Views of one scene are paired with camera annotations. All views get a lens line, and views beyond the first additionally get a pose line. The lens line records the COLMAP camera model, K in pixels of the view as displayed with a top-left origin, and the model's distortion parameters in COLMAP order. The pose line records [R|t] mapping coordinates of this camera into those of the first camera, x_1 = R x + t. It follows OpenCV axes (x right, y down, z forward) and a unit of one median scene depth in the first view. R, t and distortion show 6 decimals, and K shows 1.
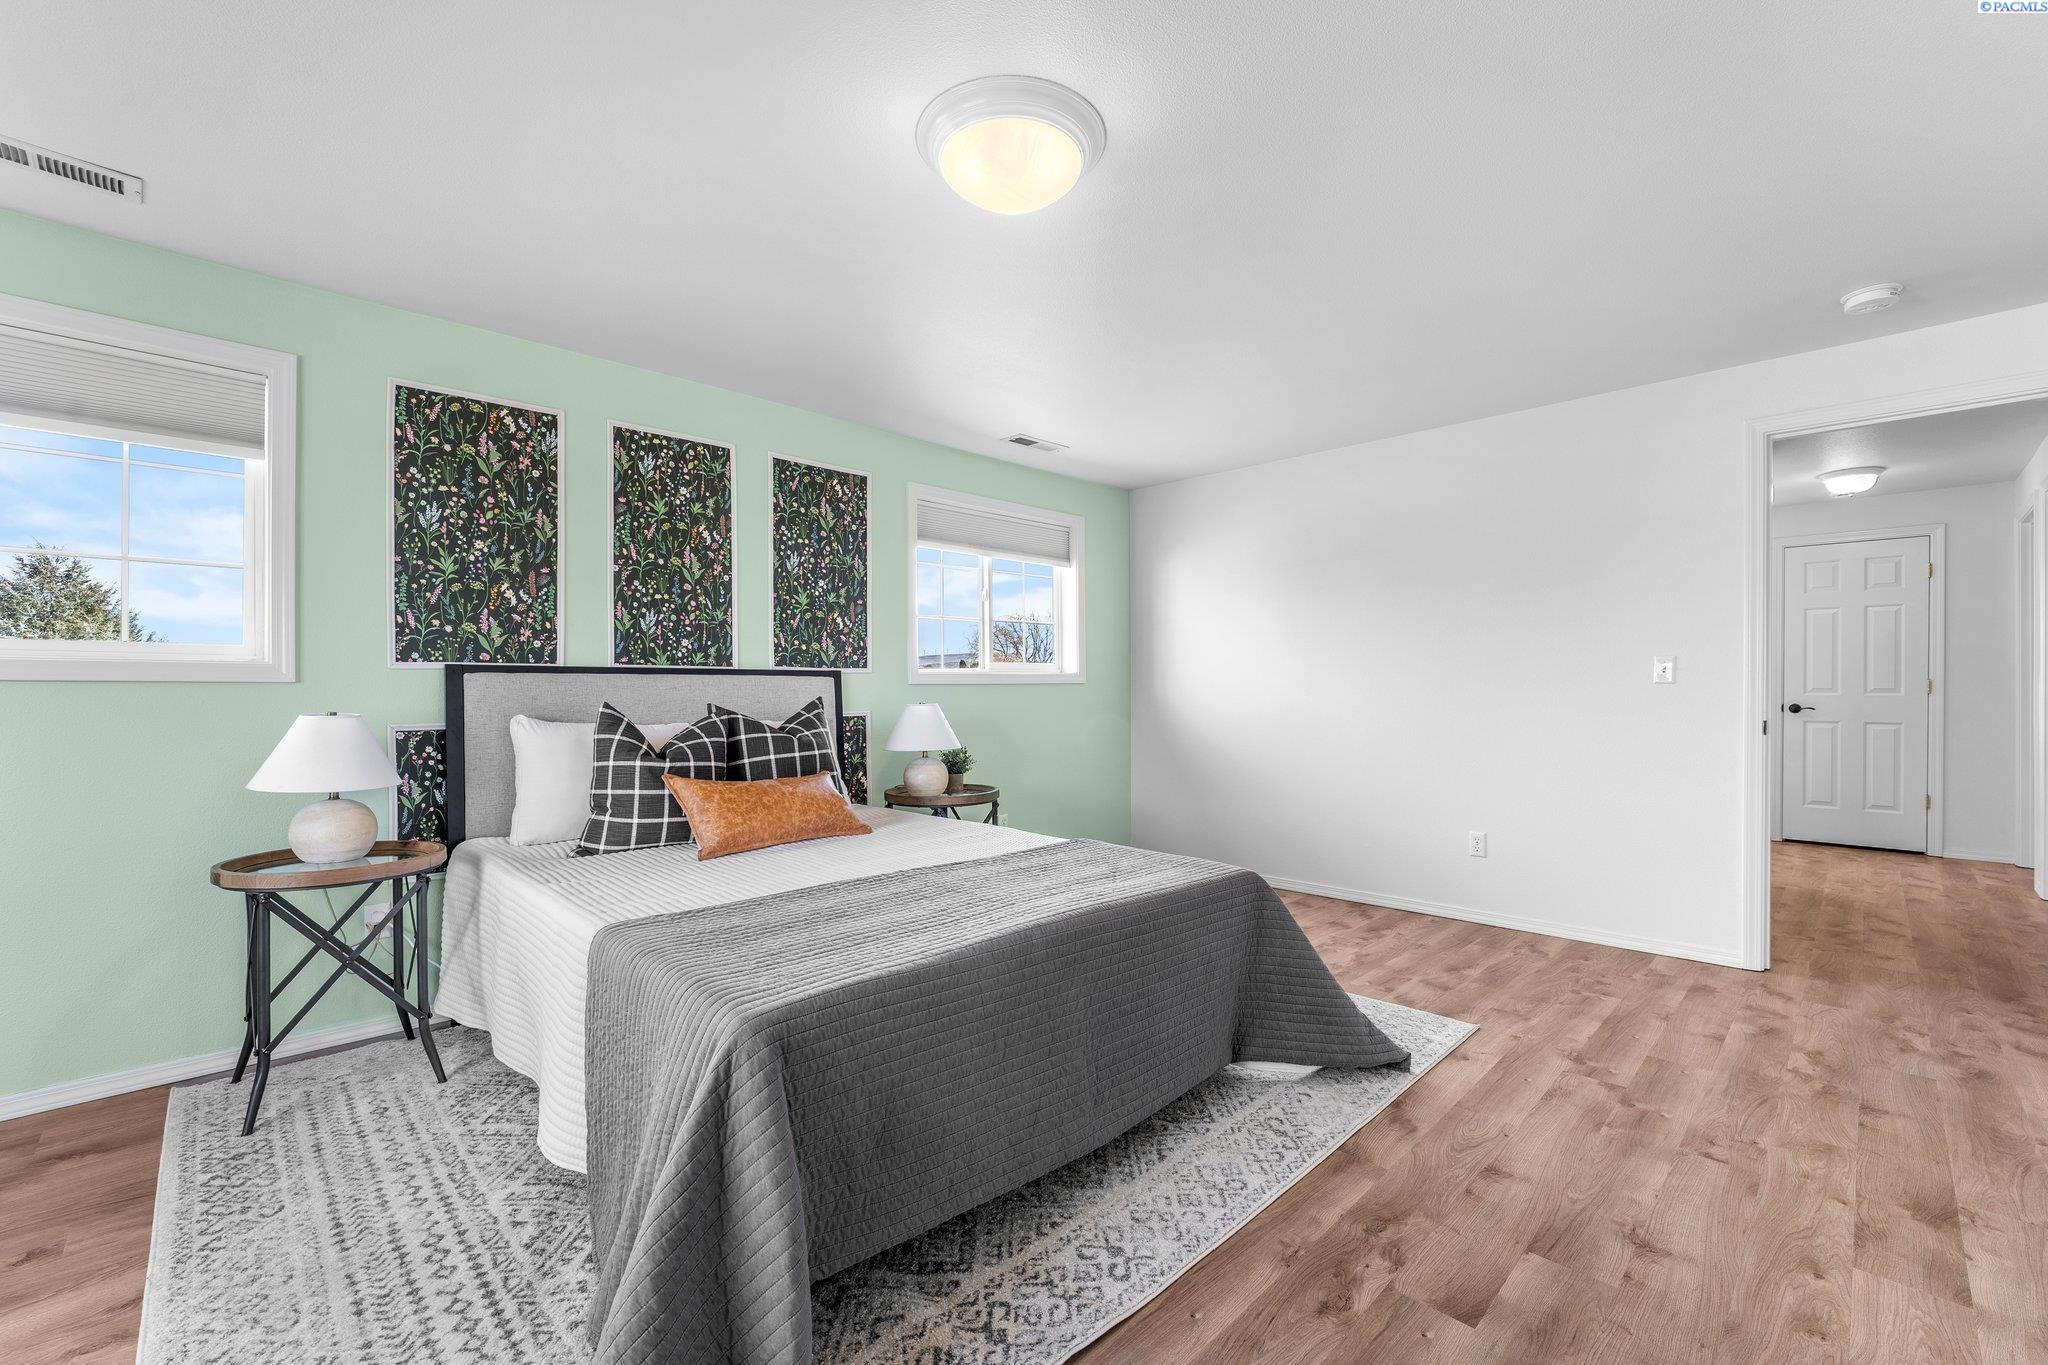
lens RADIAL K [[856.3, 0, 1008.4], [0, 856.3, 680.8], [0, 0, 1]] dist [-0.018036, -0.000155]
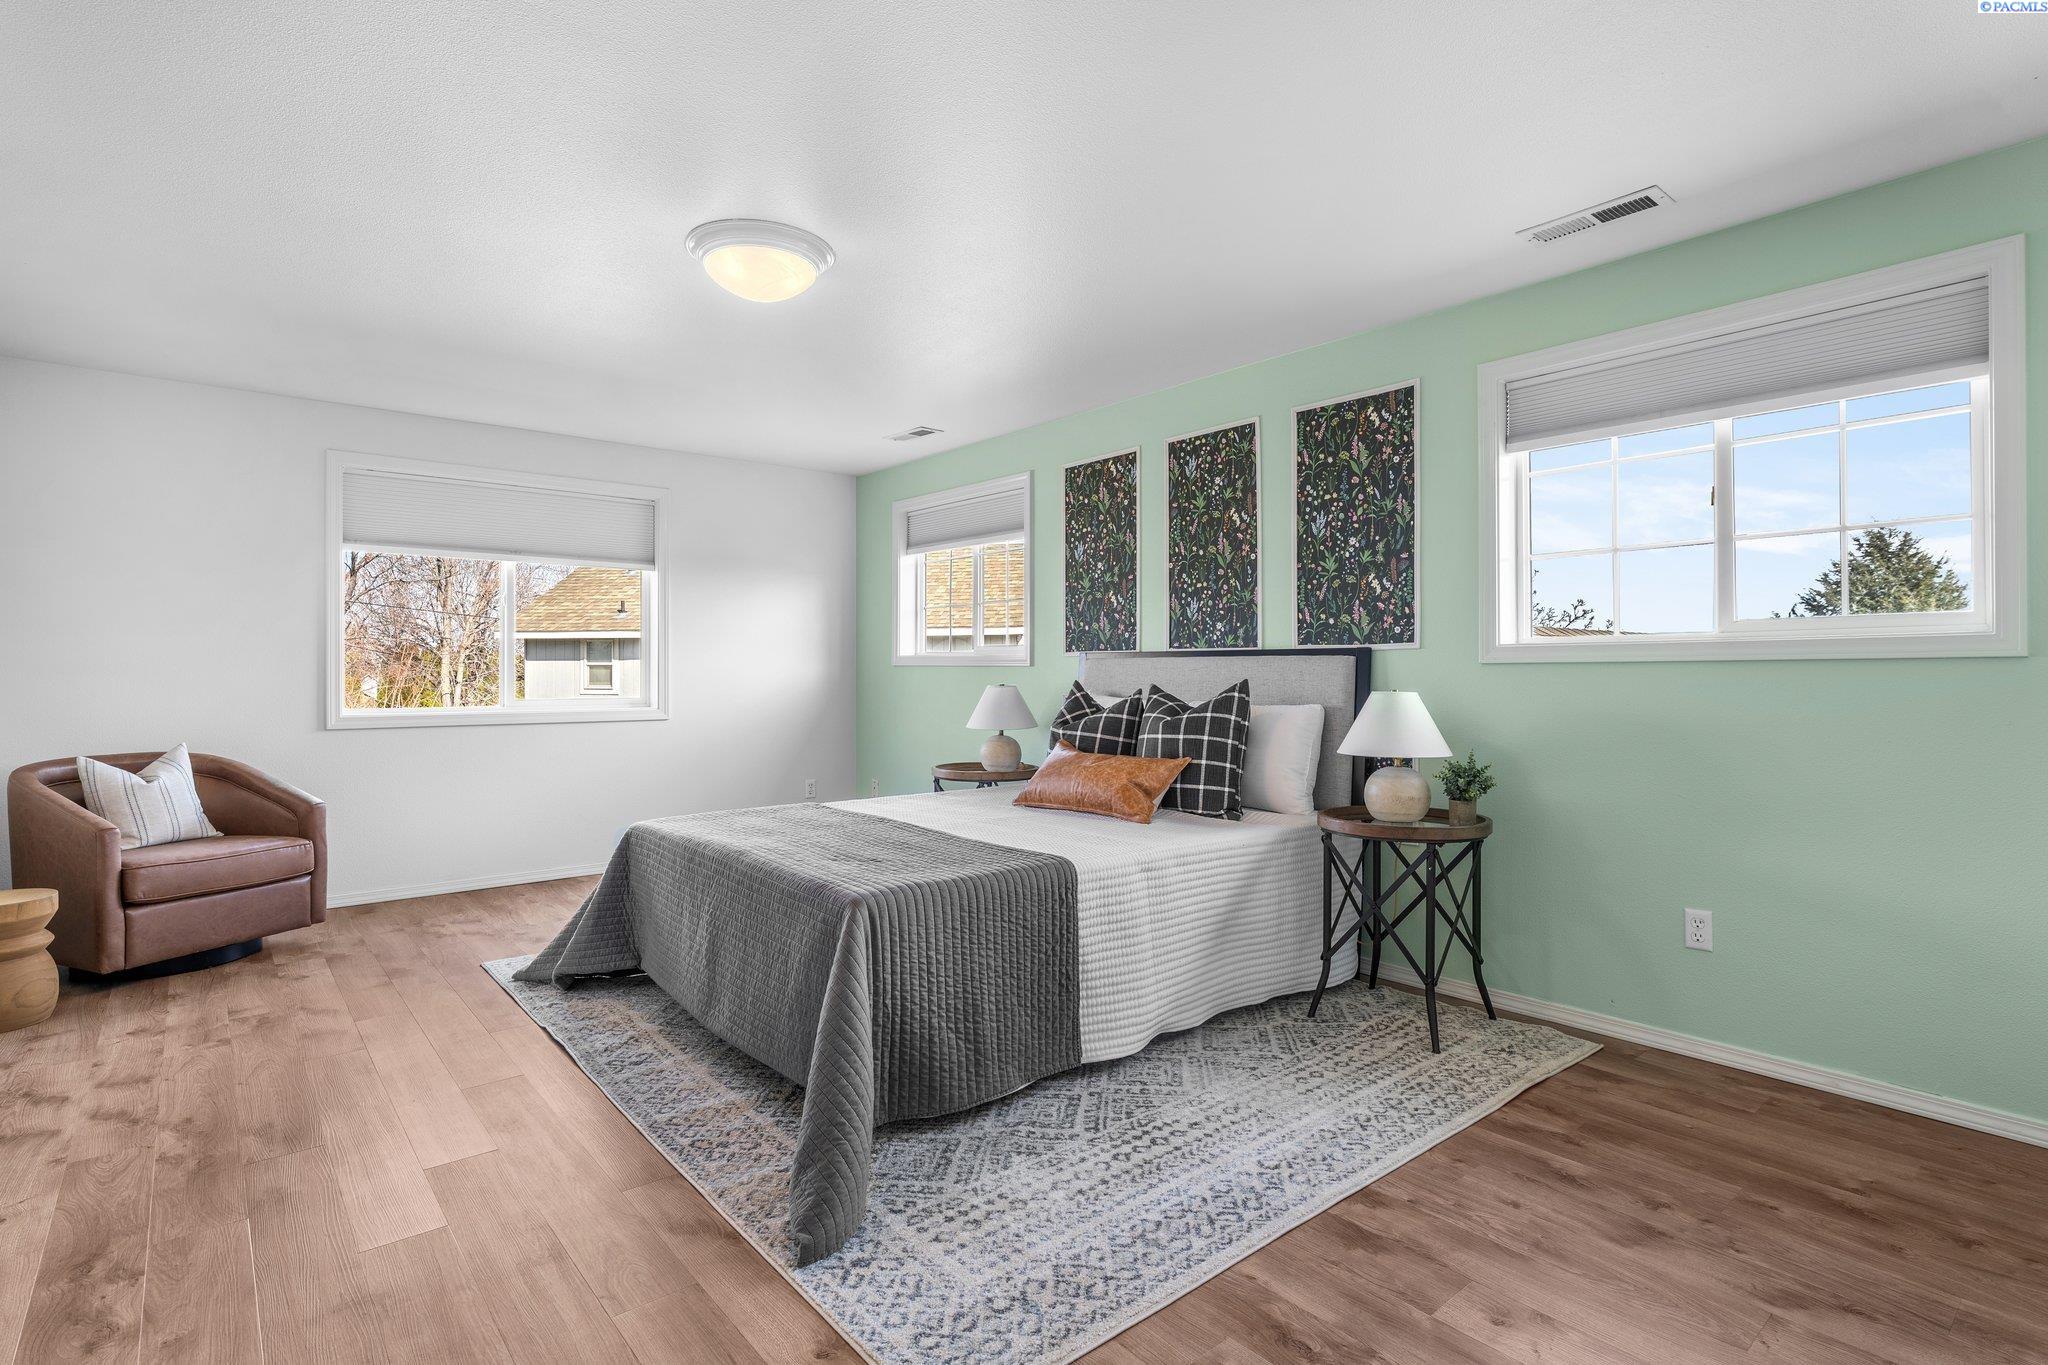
lens RADIAL K [[1004.2, 0, 1011.1], [0, 1004.2, 681.2], [0, 0, 1]] dist [-0.005856, -0.001800]
pose [[-0.080605, 0.000788, -0.996746, 0.780120], [-0.002882, 0.999995, 0.001023, 0.020177], [0.996742, 0.002955, -0.080602, 0.767143]]
